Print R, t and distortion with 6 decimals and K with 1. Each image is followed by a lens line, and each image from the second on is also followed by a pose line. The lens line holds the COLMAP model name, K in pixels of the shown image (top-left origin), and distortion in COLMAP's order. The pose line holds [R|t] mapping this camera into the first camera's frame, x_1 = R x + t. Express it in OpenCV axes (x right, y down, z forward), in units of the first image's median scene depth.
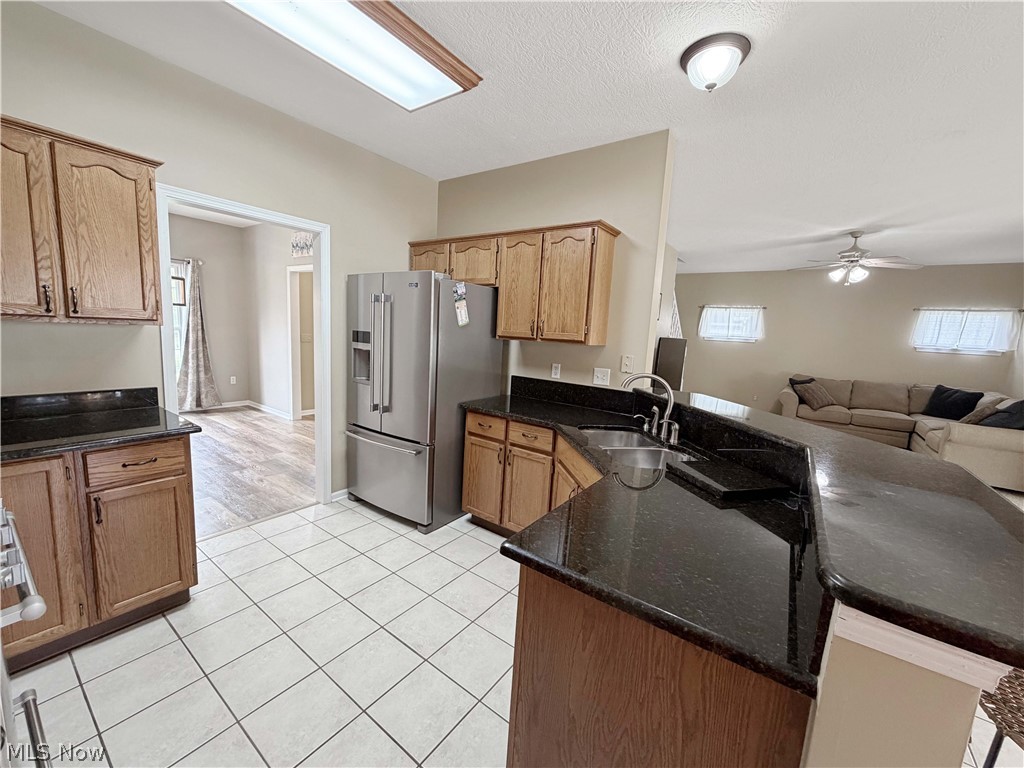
lens RADIAL K [[406.5, 0, 511.0], [0, 406.5, 383.7], [0, 0, 1]] dist [-0.000018, 0.000218]
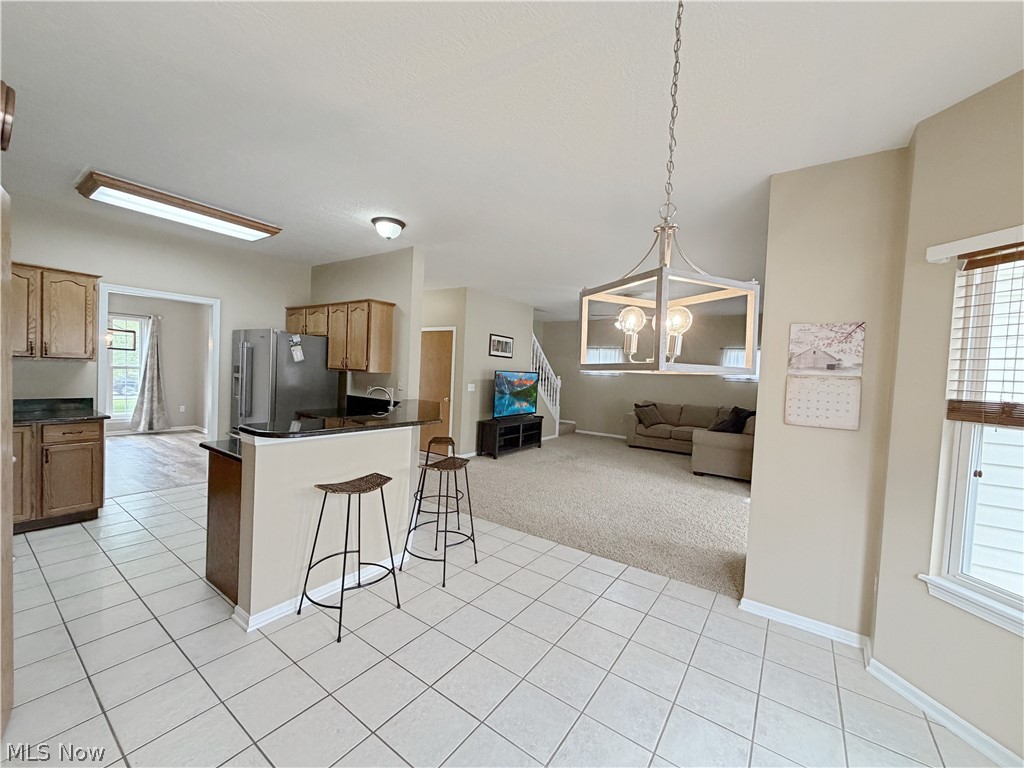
lens RADIAL K [[406.5, 0, 511.9], [0, 406.5, 384.2], [0, 0, 1]] dist [-0.000018, 0.000218]
pose [[0.999855, -0.009231, 0.014299, 0.702204], [0.010596, 0.995080, -0.098502, 0.112288], [-0.013320, 0.098639, 0.995034, -0.591894]]
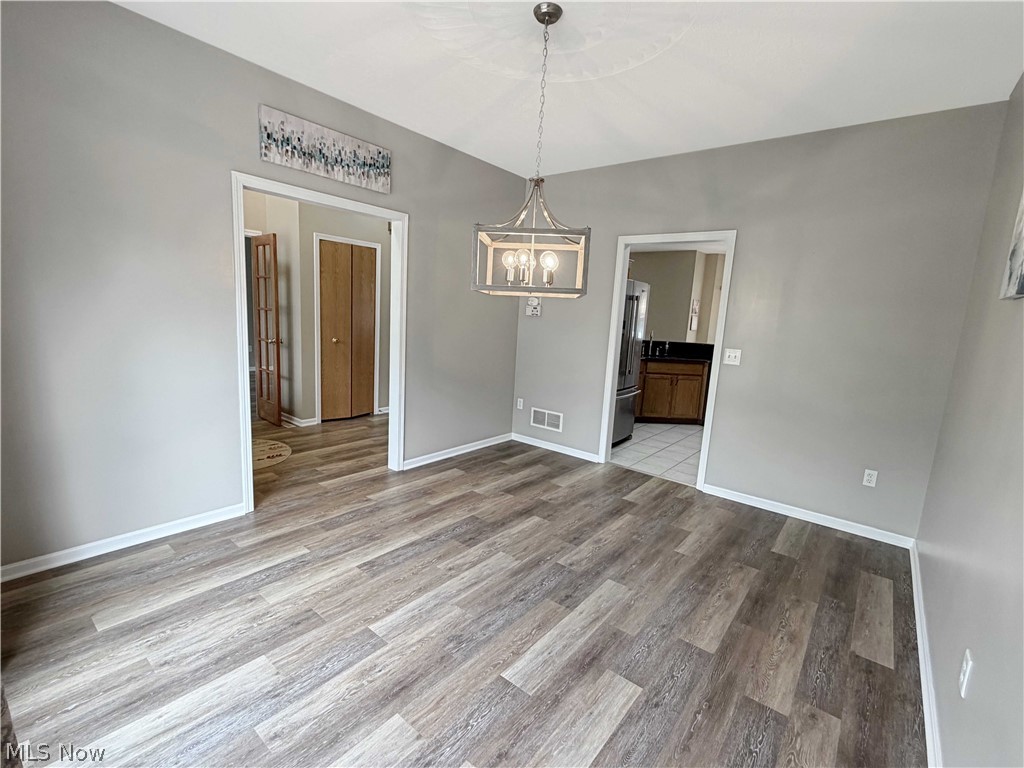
lens RADIAL K [[464.0, 0, 515.6], [0, 464.0, 379.0], [0, 0, 1]] dist [0.002102, 0.000156]
pose [[0.050719, -0.200559, 0.978368, -1.619767], [0.074155, 0.977681, 0.196573, -0.225389], [-0.995956, 0.062581, 0.064460, 1.044582]]
